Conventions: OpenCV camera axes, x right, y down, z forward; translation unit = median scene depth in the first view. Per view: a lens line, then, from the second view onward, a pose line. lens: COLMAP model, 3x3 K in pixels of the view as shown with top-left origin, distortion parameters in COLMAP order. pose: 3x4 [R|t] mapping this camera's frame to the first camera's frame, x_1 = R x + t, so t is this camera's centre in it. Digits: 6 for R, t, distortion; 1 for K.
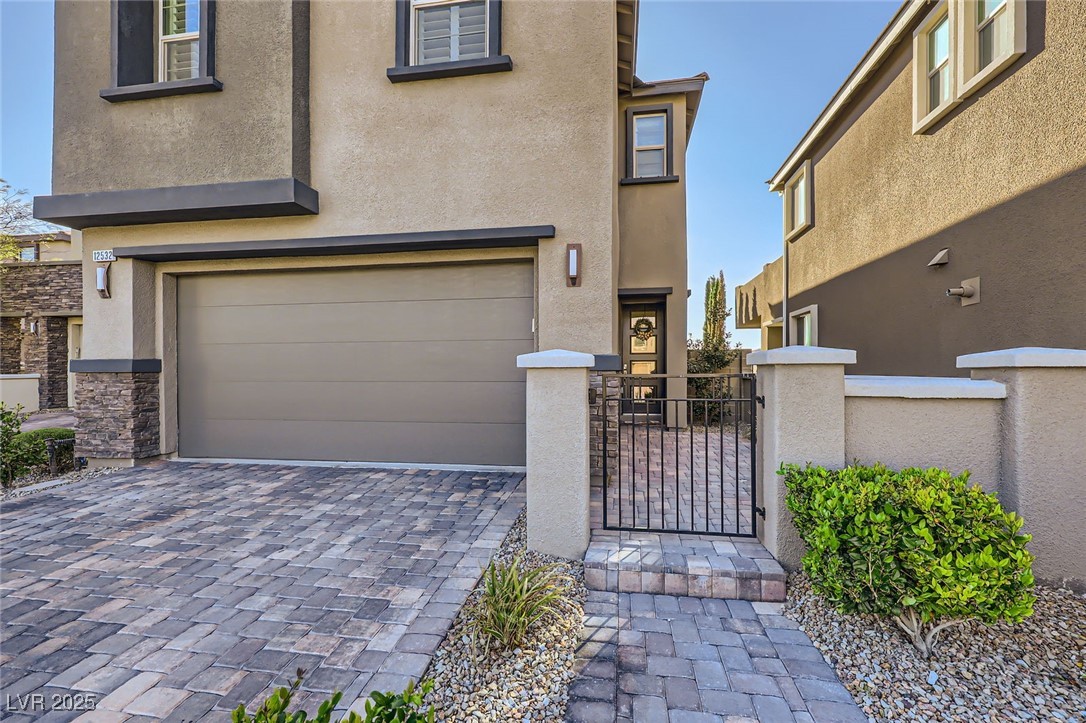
lens RADIAL K [[483.1, 0, 549.5], [0, 483.1, 369.3], [0, 0, 1]] dist [0.000502, 0.000272]
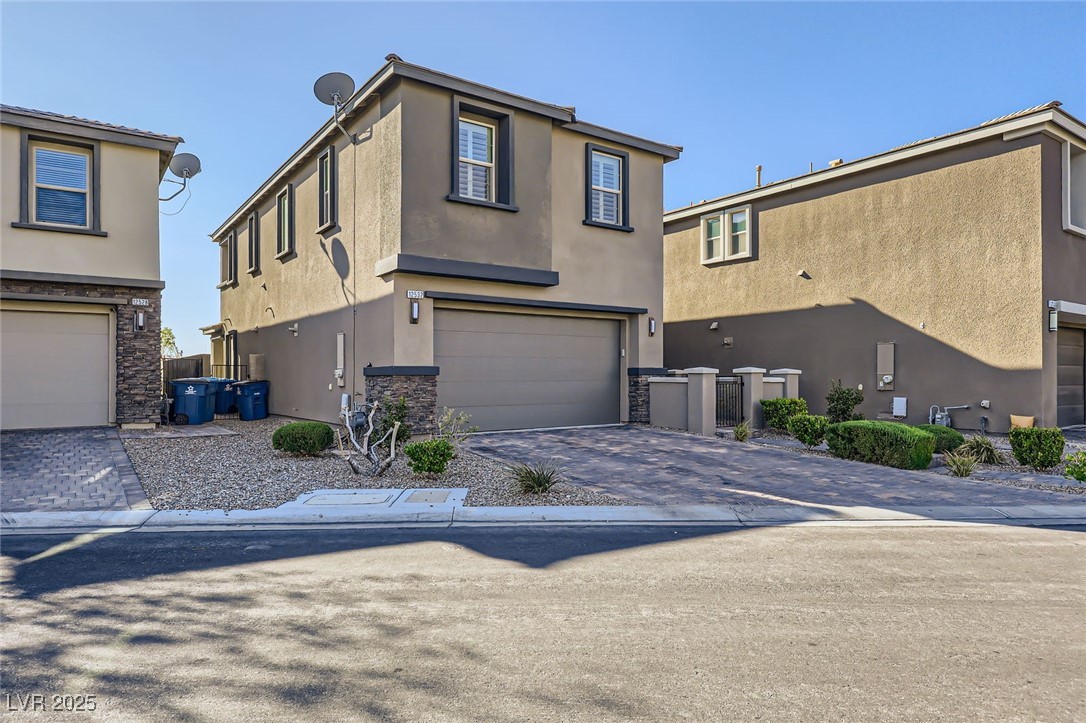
lens RADIAL K [[667.8, 0, 542.9], [0, 667.8, 371.5], [0, 0, 1]] dist [-0.003458, -0.000178]
pose [[0.712022, 0.007034, 0.702122, -2.066583], [-0.000928, 0.999958, -0.009077, 0.013405], [-0.702157, 0.005812, 0.711998, -0.696641]]
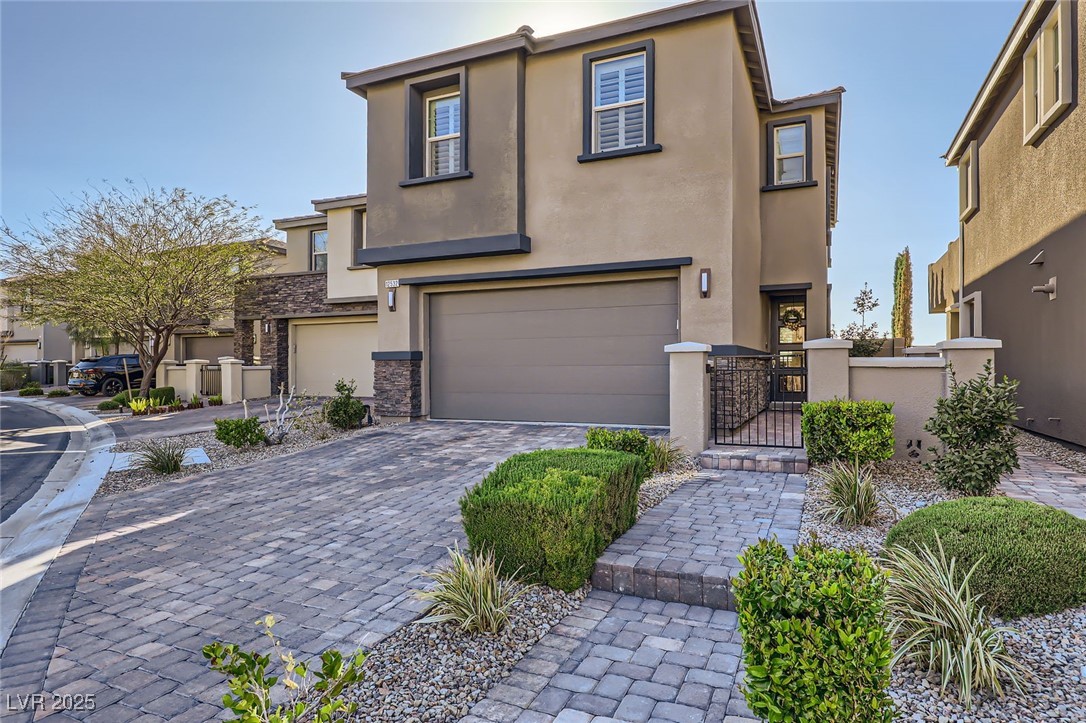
lens RADIAL K [[632.7, 0, 541.6], [0, 632.7, 361.2], [0, 0, 1]] dist [-0.009716, -0.001974]
pose [[0.963081, -0.004577, -0.269172, 0.072912], [0.002473, 0.999964, -0.008155, 0.027513], [0.269199, 0.007189, 0.963058, -0.805641]]
